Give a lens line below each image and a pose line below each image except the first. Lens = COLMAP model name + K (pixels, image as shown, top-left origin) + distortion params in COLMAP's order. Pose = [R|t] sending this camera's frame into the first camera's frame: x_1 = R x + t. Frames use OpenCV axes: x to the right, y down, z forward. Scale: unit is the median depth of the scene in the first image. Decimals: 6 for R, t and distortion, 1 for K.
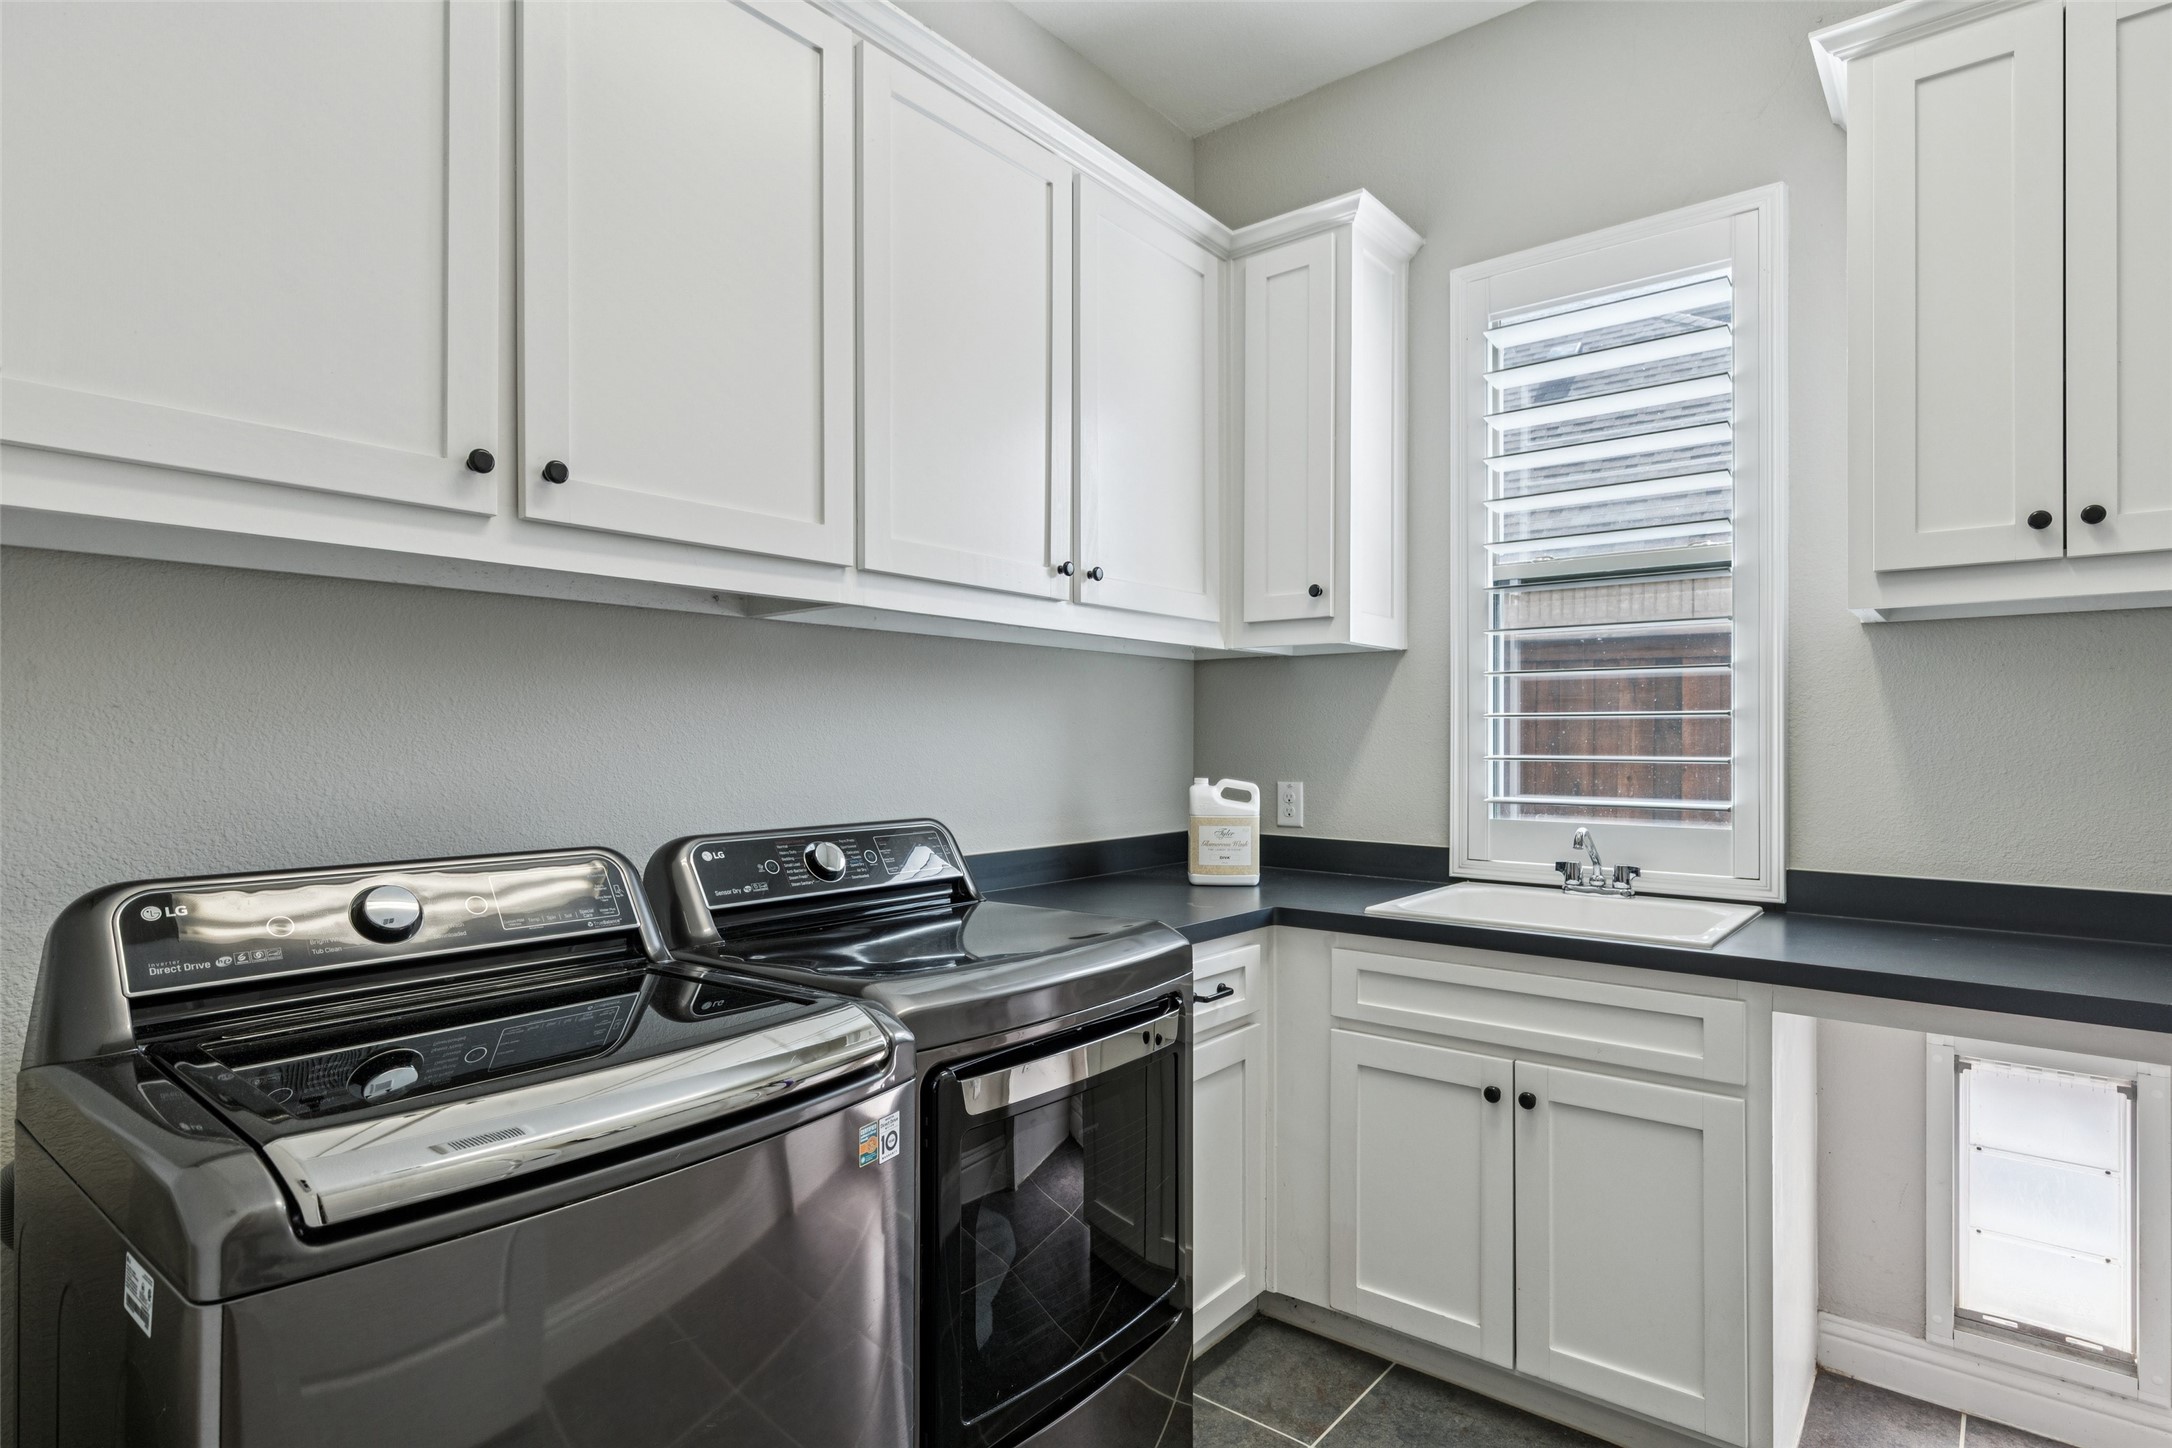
lens RADIAL K [[1122.0, 0, 1082.9], [0, 1122.0, 732.3], [0, 0, 1]] dist [-0.000679, -0.000998]
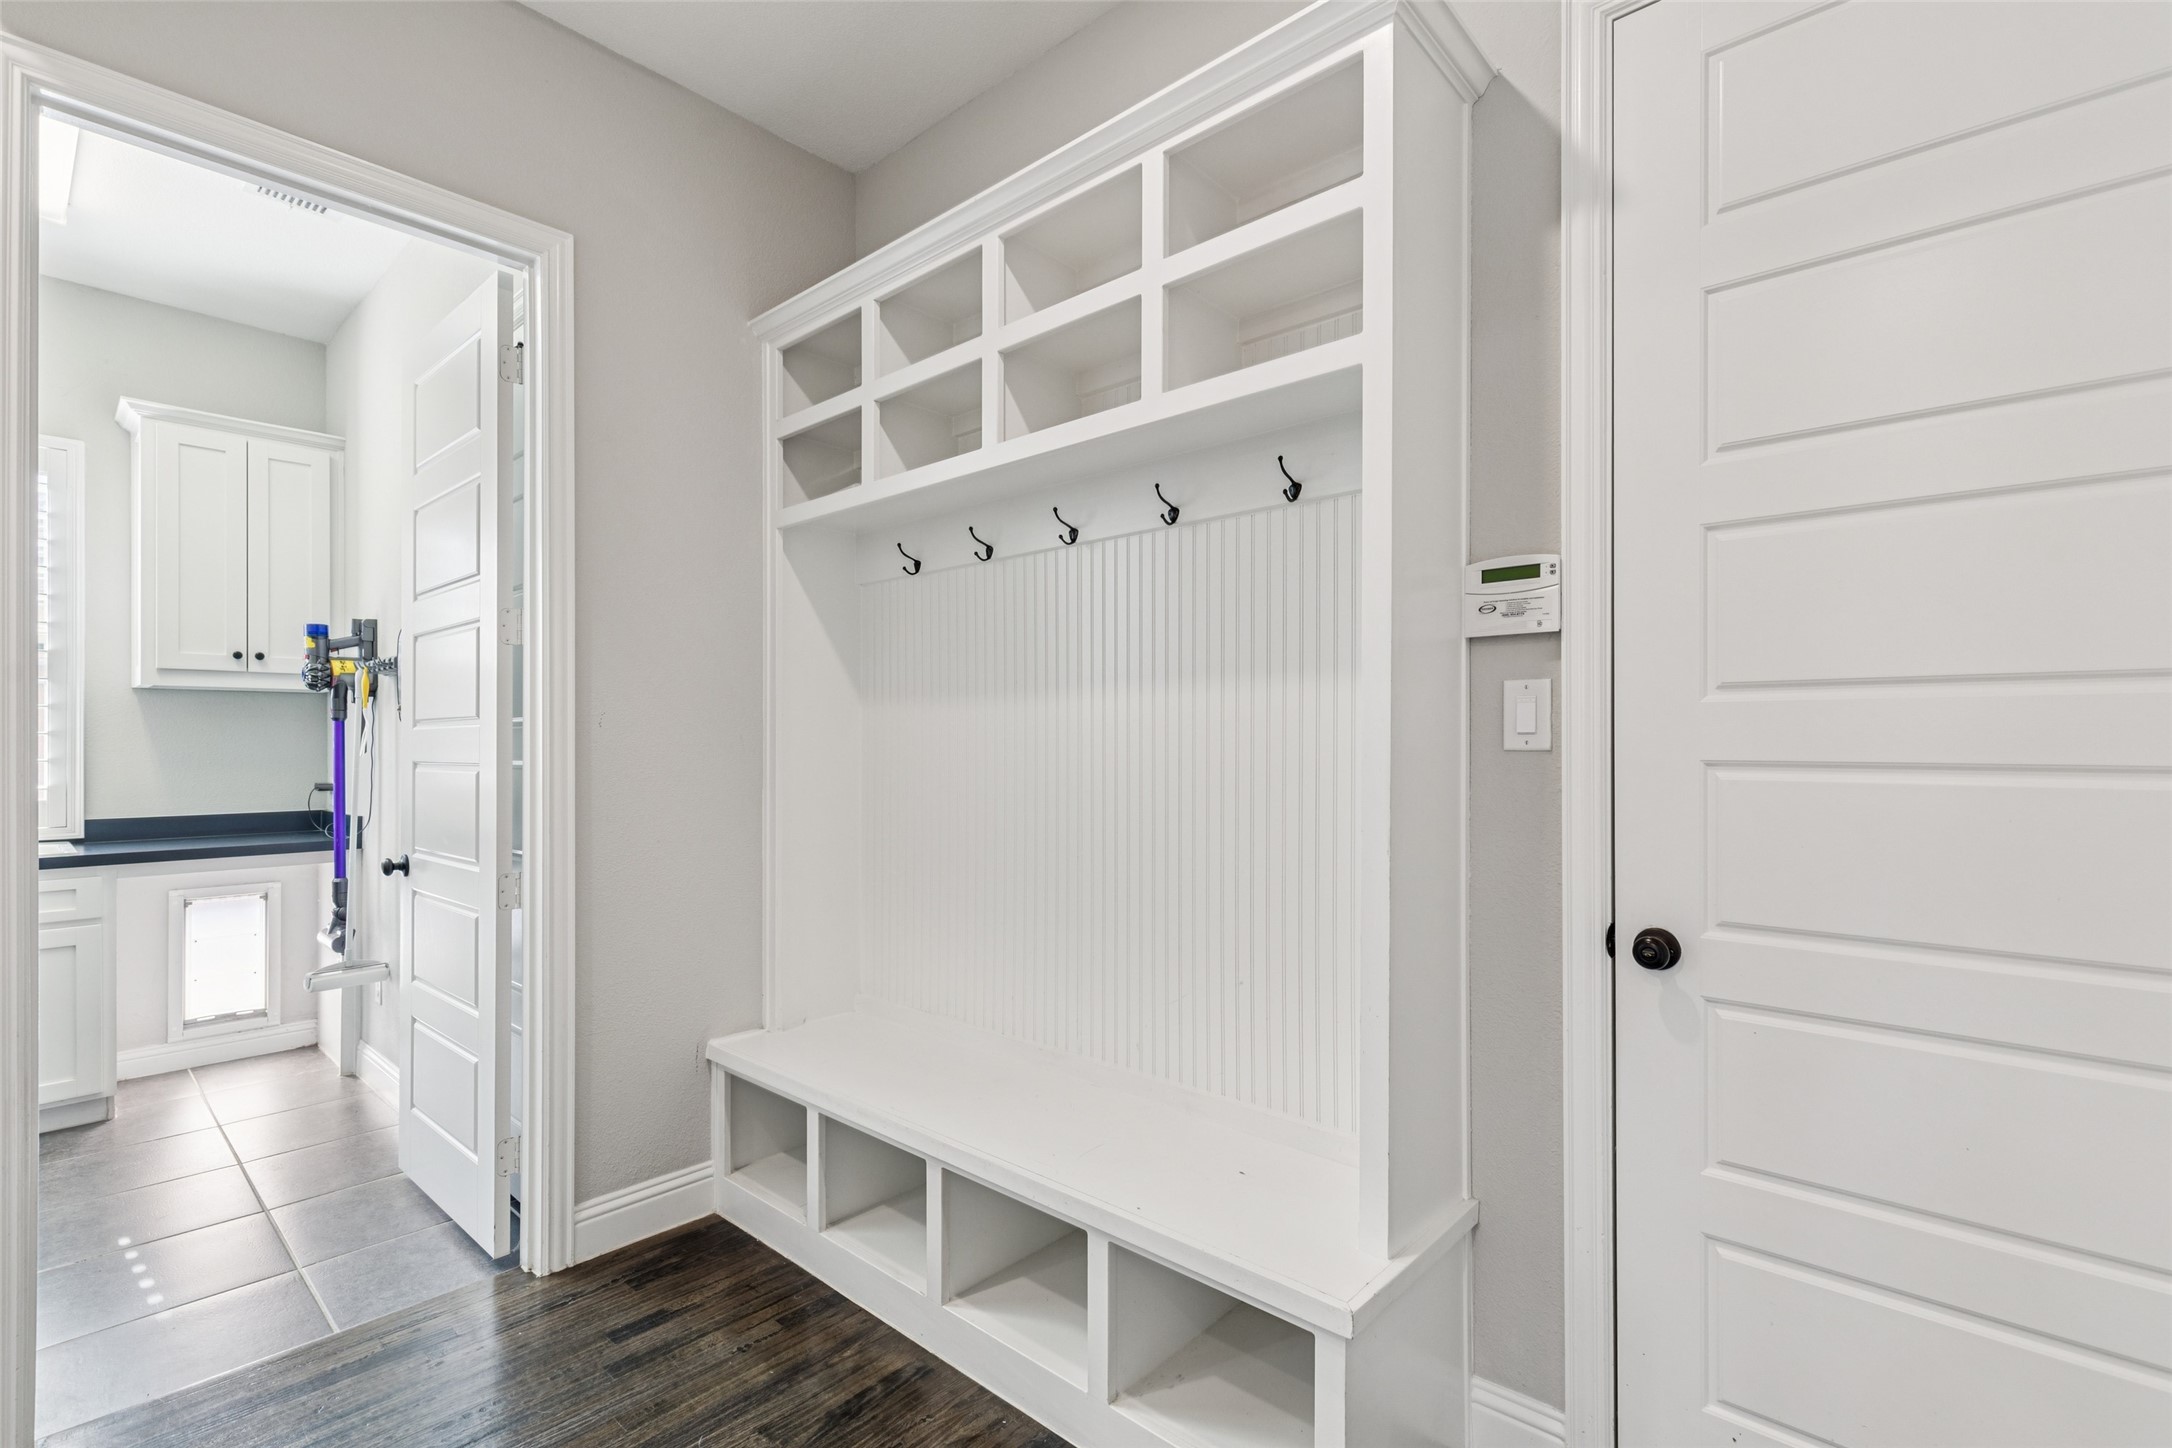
lens RADIAL K [[977.5, 0, 1080.6], [0, 977.5, 737.4], [0, 0, 1]] dist [0.010480, -0.001021]
pose [[0.056558, 0.004558, 0.998389, -1.038019], [-0.002376, 0.999987, -0.004430, -0.009660], [-0.998396, -0.002122, 0.056568, -0.830456]]
